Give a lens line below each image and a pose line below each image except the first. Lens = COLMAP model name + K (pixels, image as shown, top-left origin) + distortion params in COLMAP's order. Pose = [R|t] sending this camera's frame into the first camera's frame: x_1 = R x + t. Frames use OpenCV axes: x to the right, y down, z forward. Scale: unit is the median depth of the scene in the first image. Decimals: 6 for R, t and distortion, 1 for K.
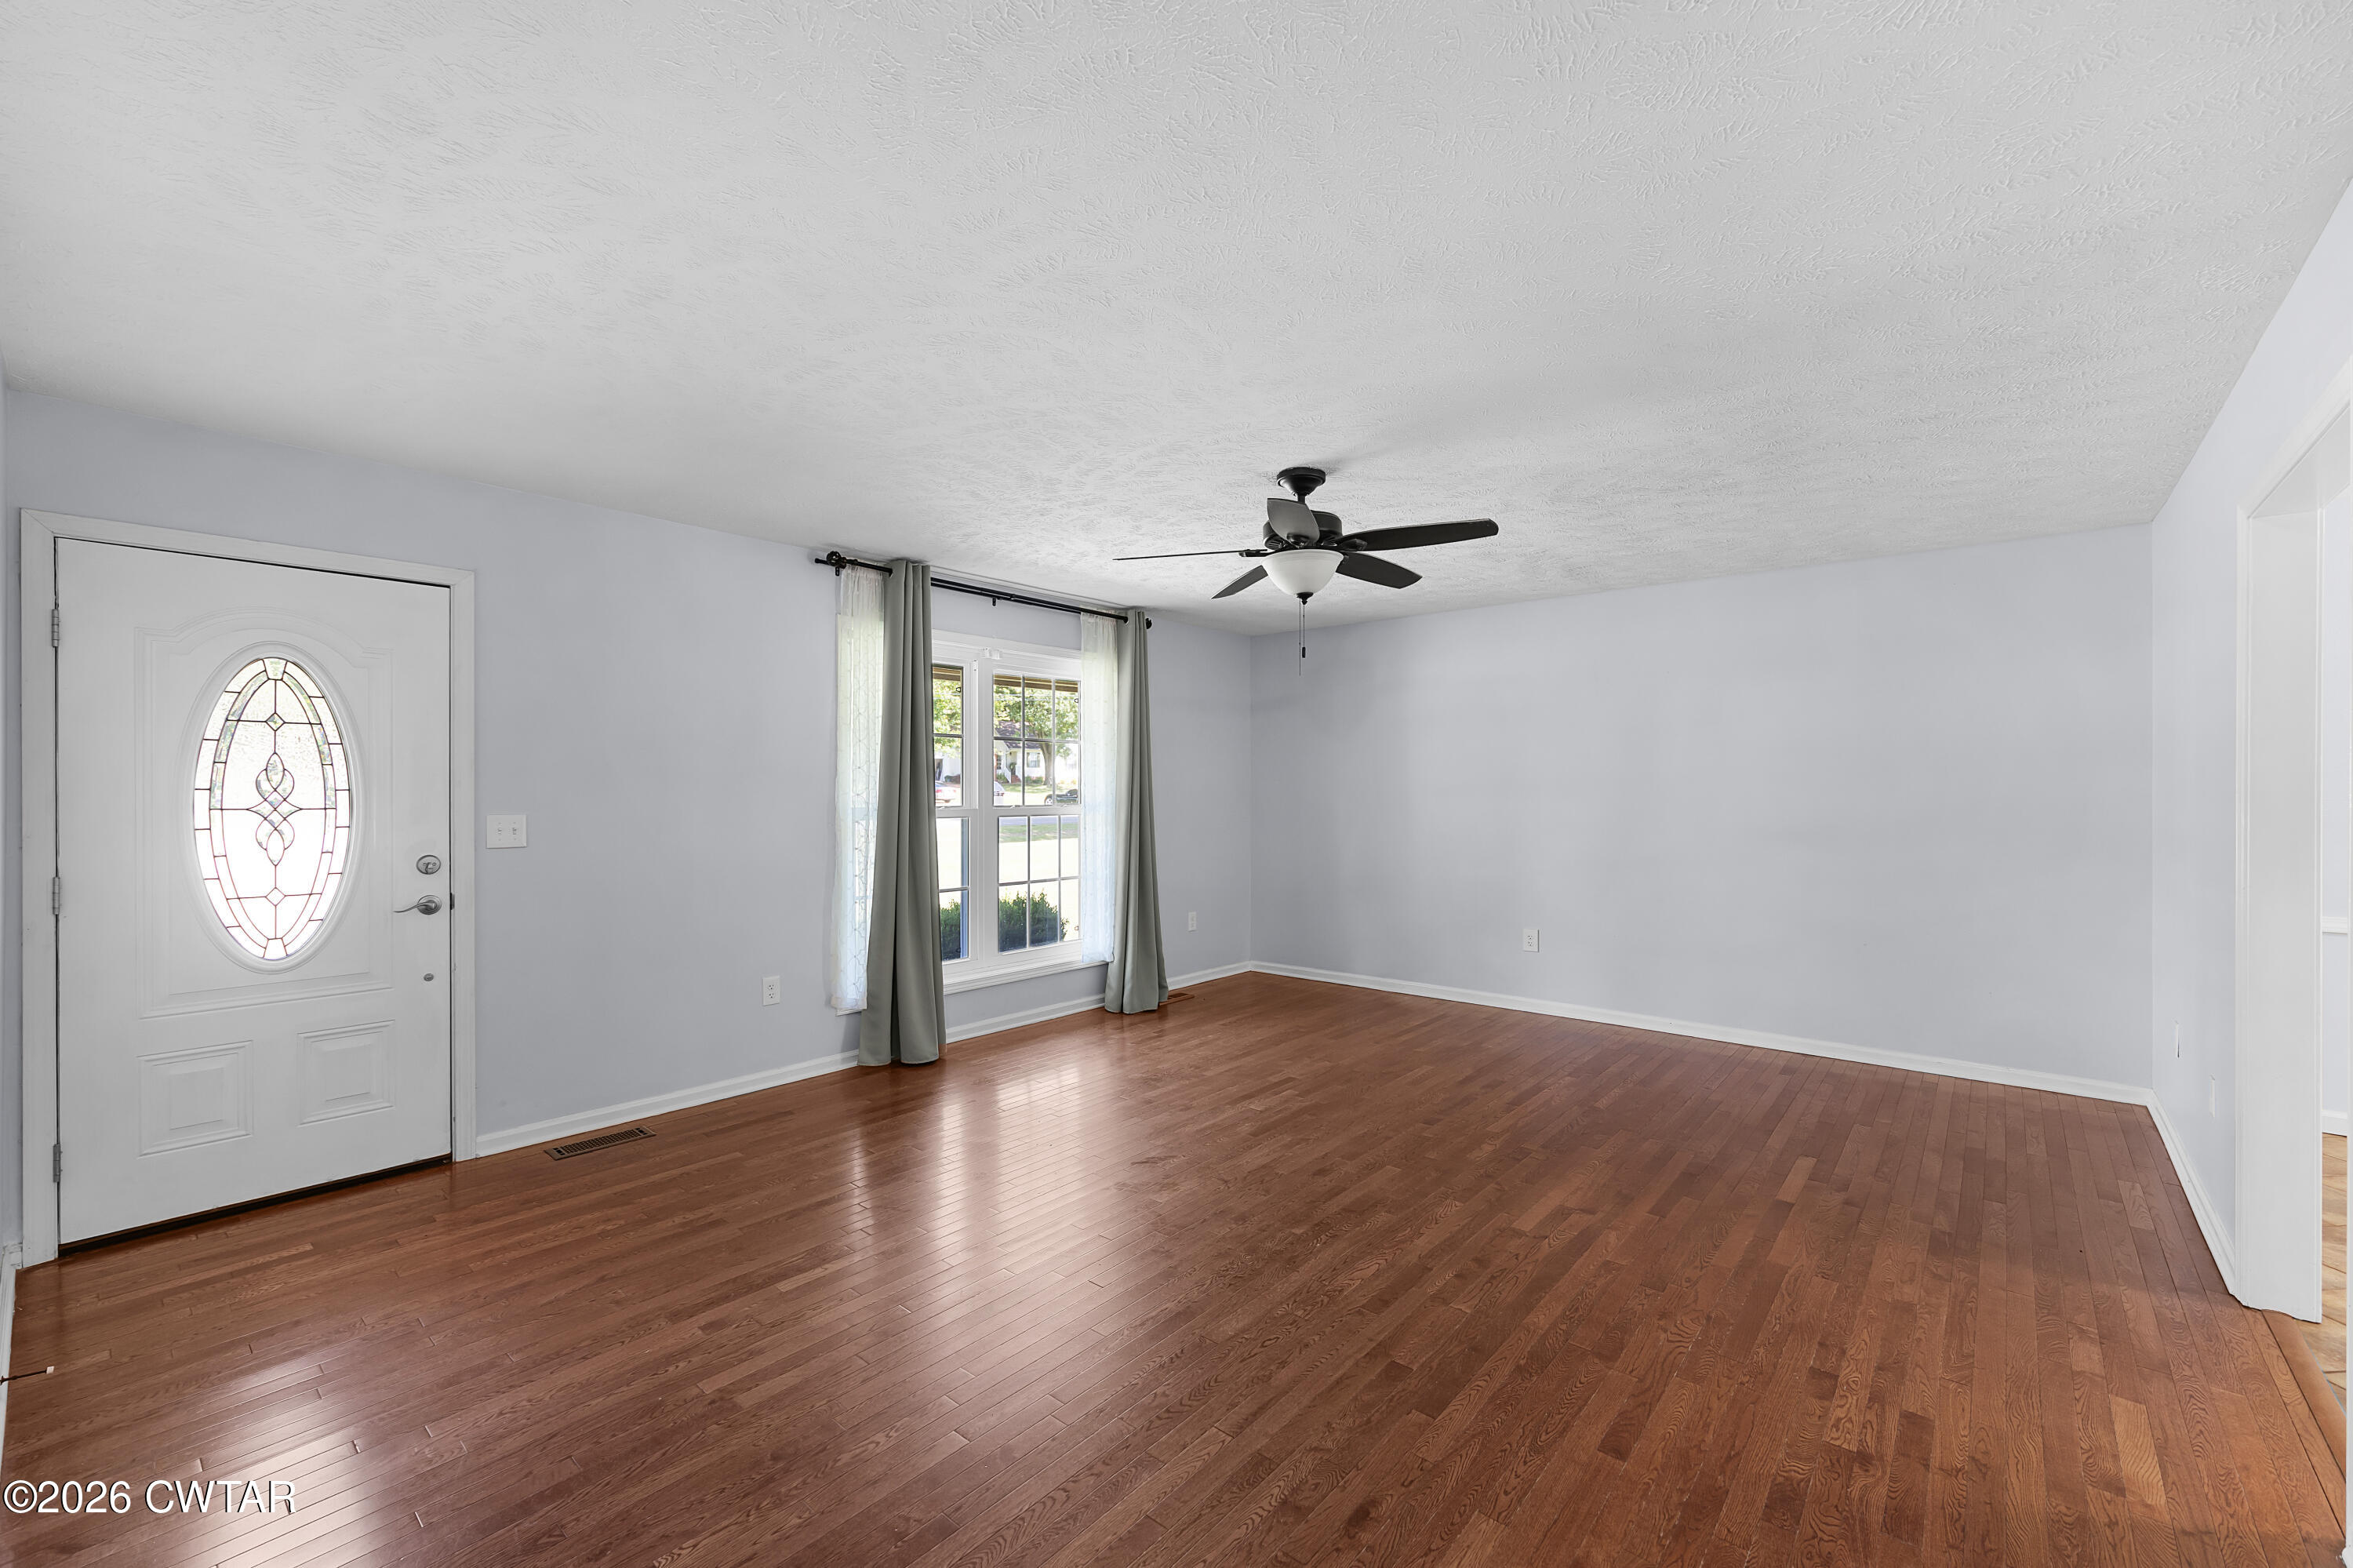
lens RADIAL K [[964.2, 0, 1186.3], [0, 964.2, 796.6], [0, 0, 1]] dist [0.004450, 0.000858]
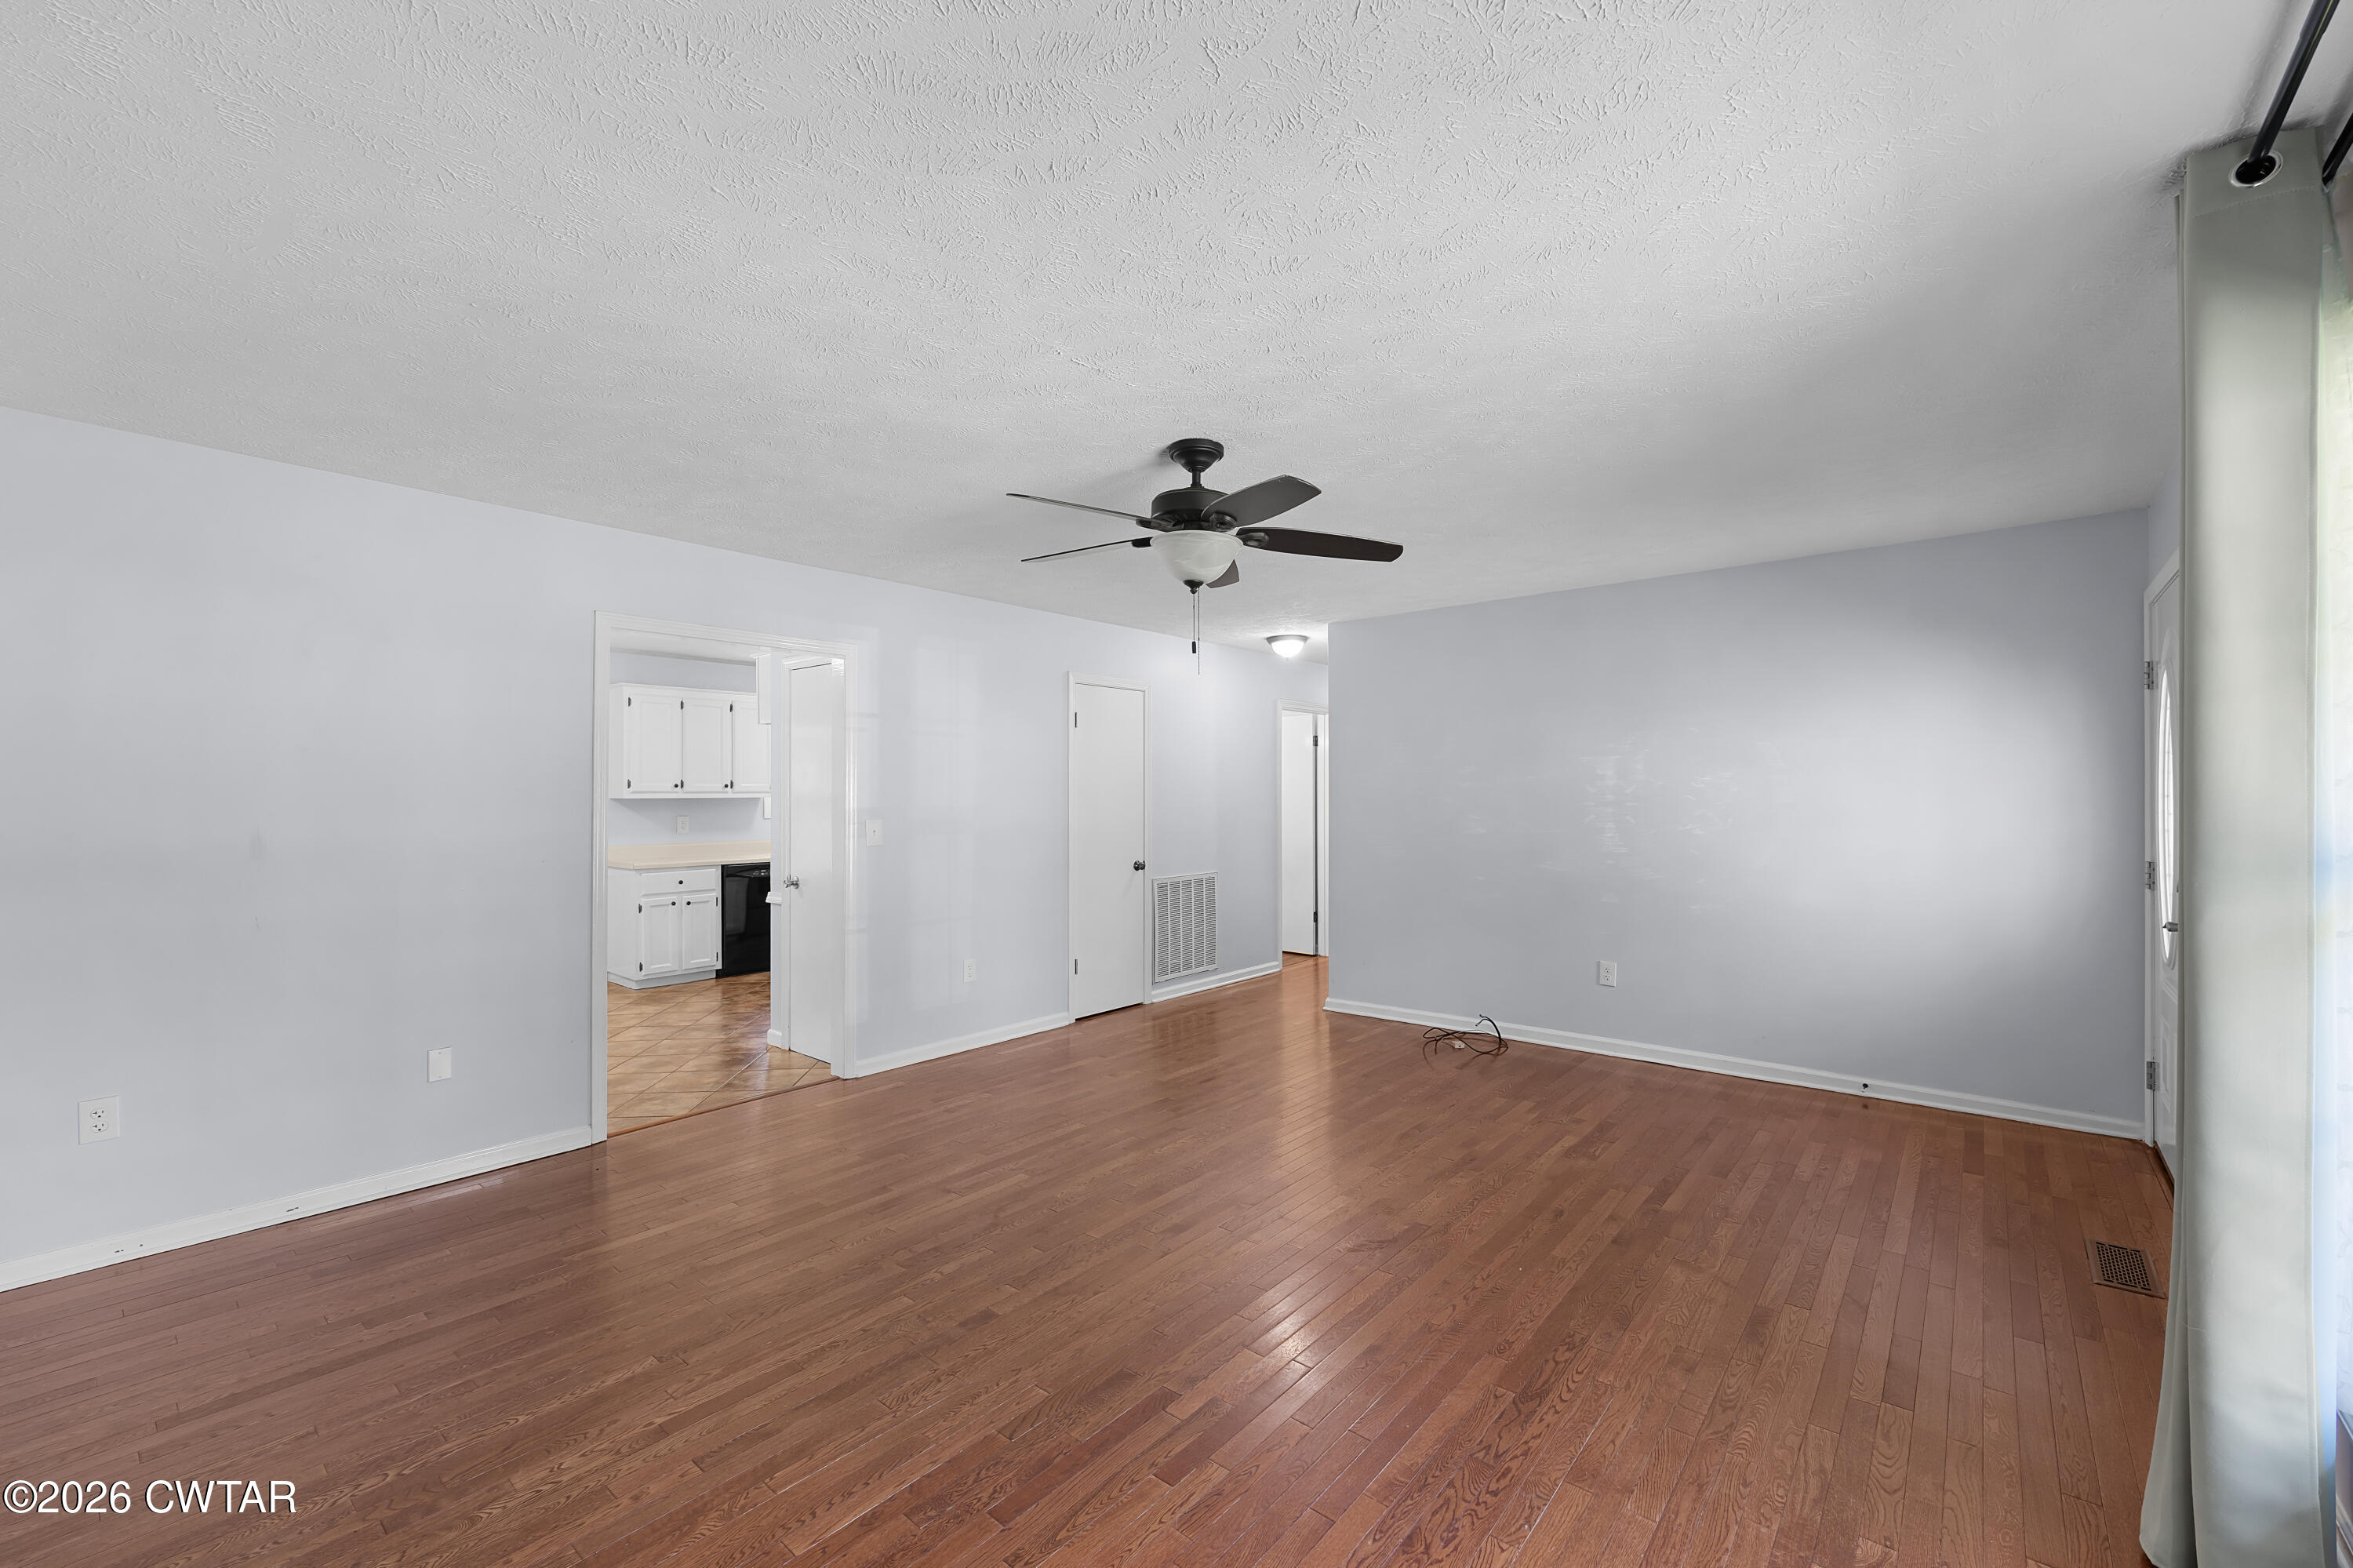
lens RADIAL K [[964.2, 0, 1177.0], [0, 964.2, 788.4], [0, 0, 1]] dist [0.004450, 0.000858]
pose [[-0.999993, 0.003788, 0.000803, 0.146112], [0.003791, 0.999989, 0.002665, -0.023636], [-0.000793, 0.002669, -0.999996, 1.998863]]
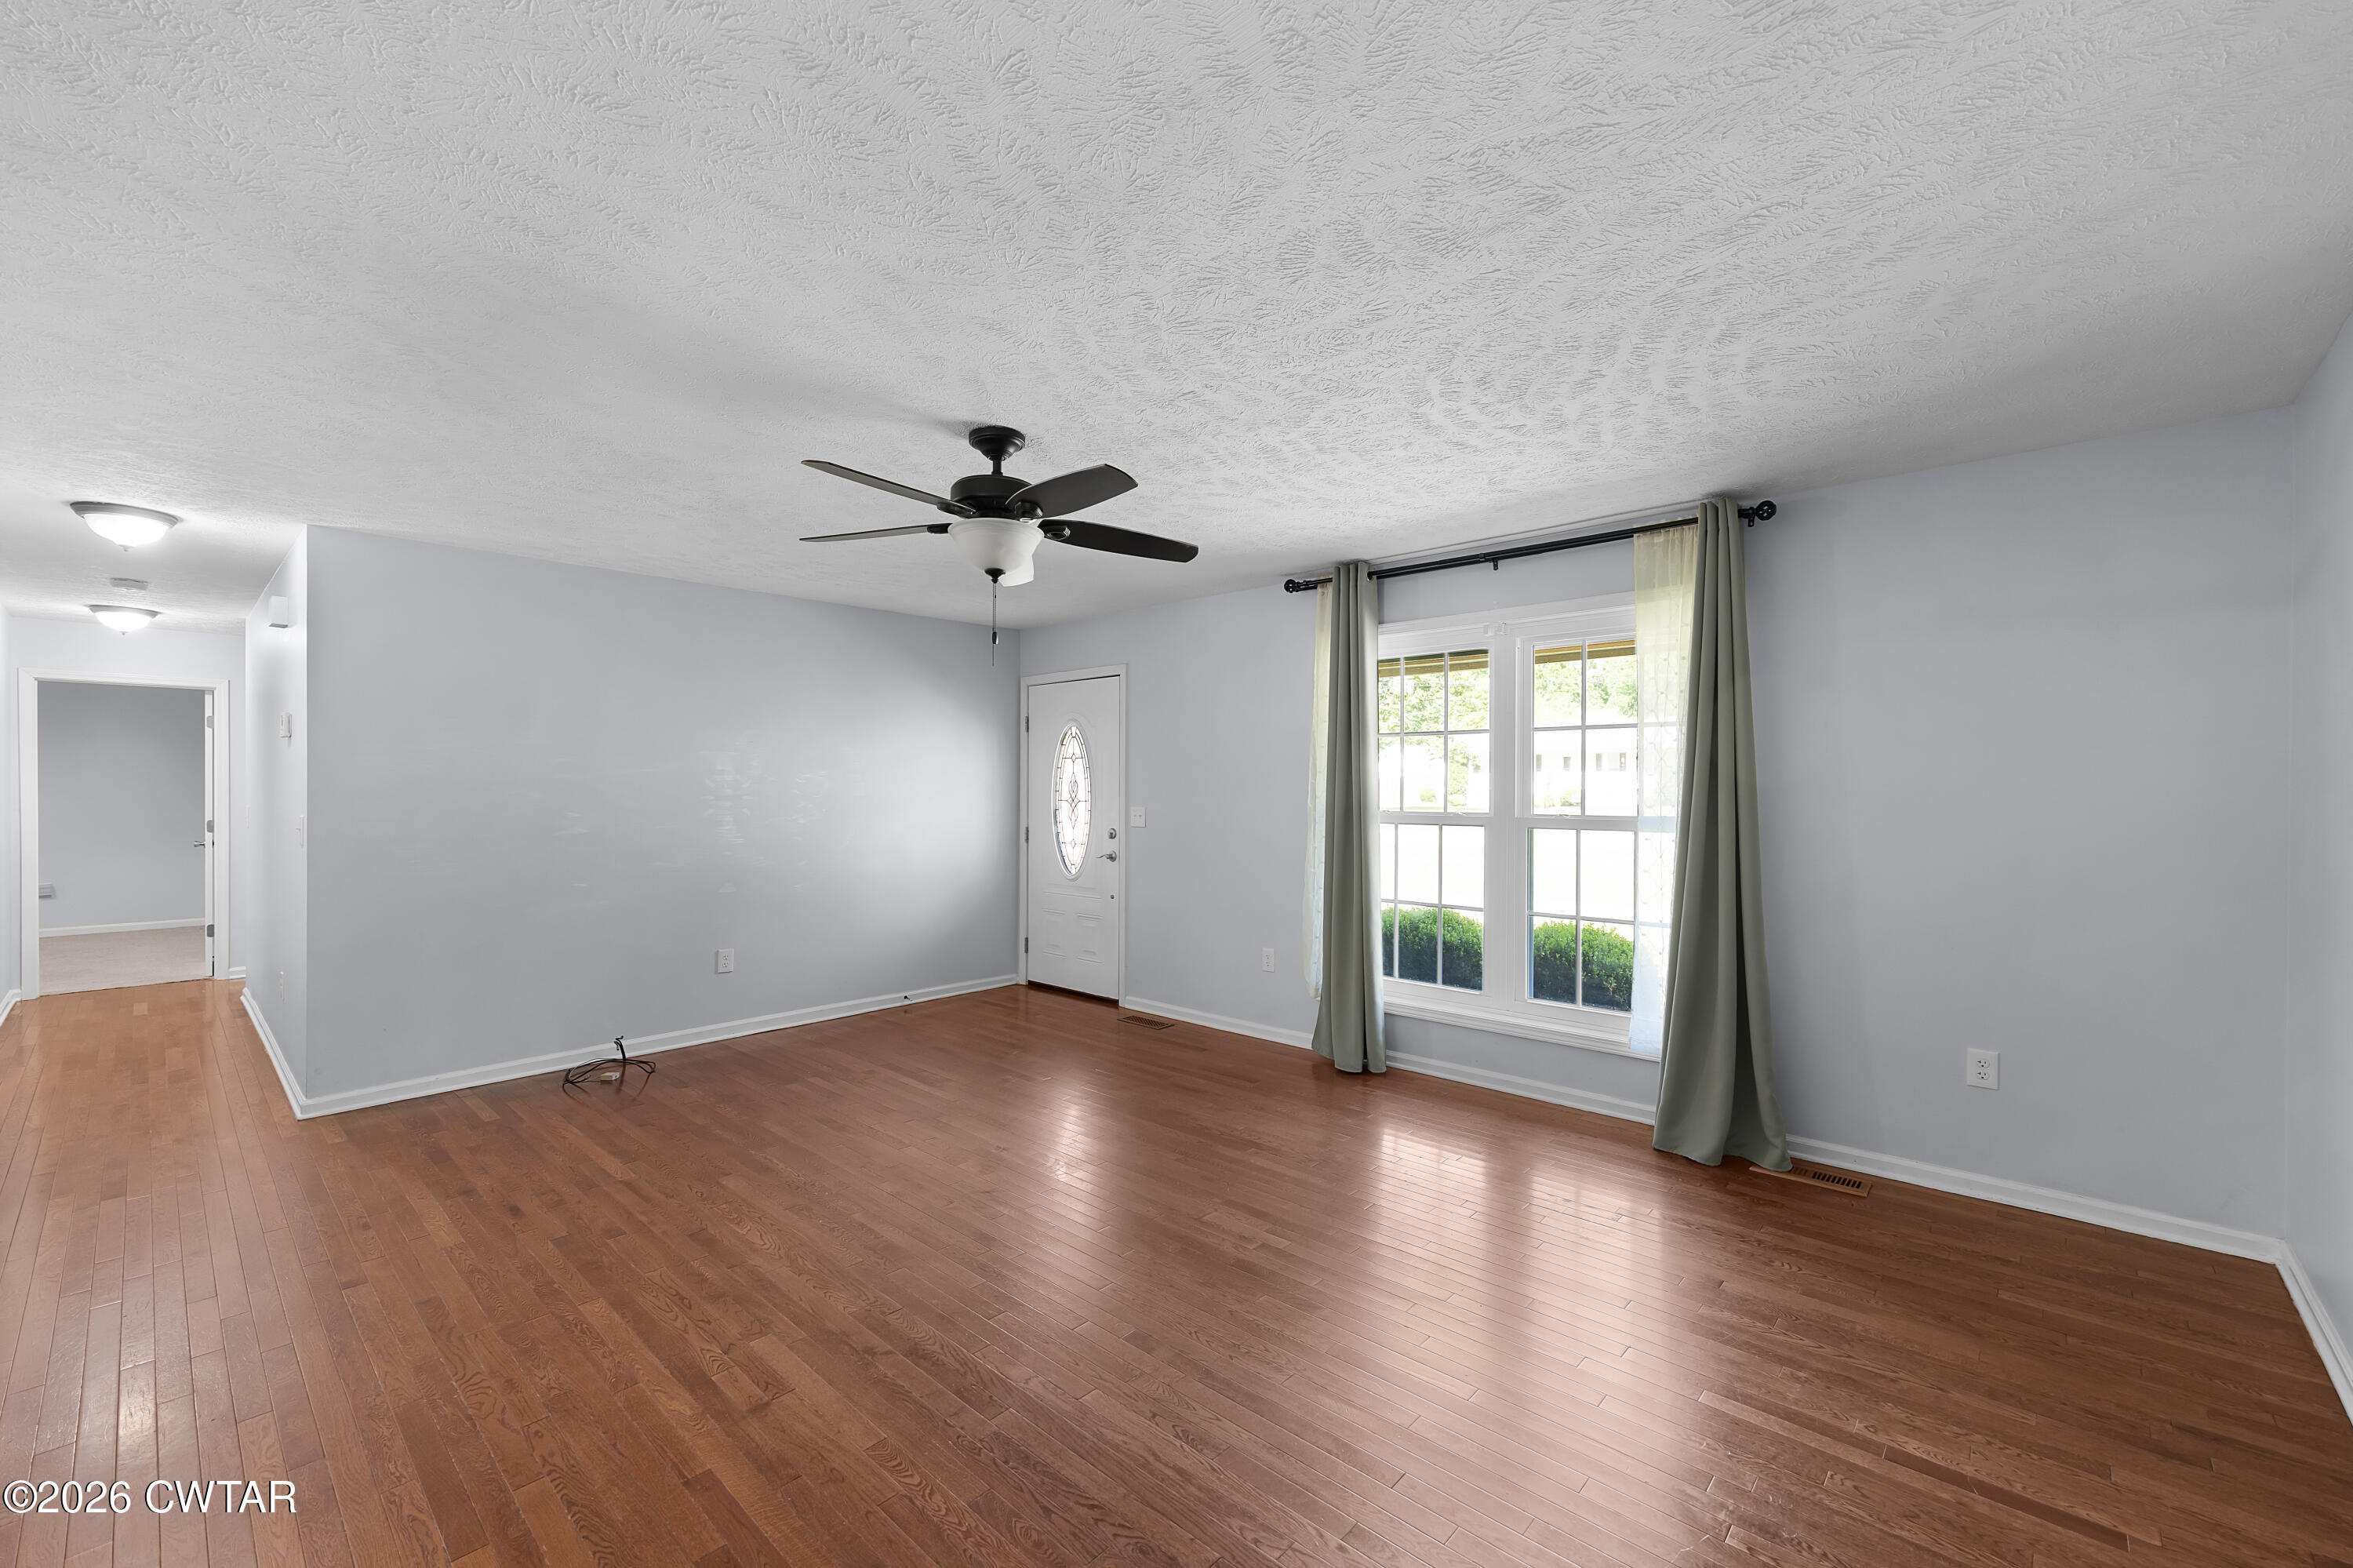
lens RADIAL K [[964.2, 0, 1176.6], [0, 964.2, 772.8], [0, 0, 1]] dist [0.004450, 0.000858]
pose [[-0.049298, -0.017133, -0.998637, 1.050114], [-0.009495, 0.999816, -0.016684, -0.014073], [0.998739, 0.008660, -0.049451, 1.271555]]
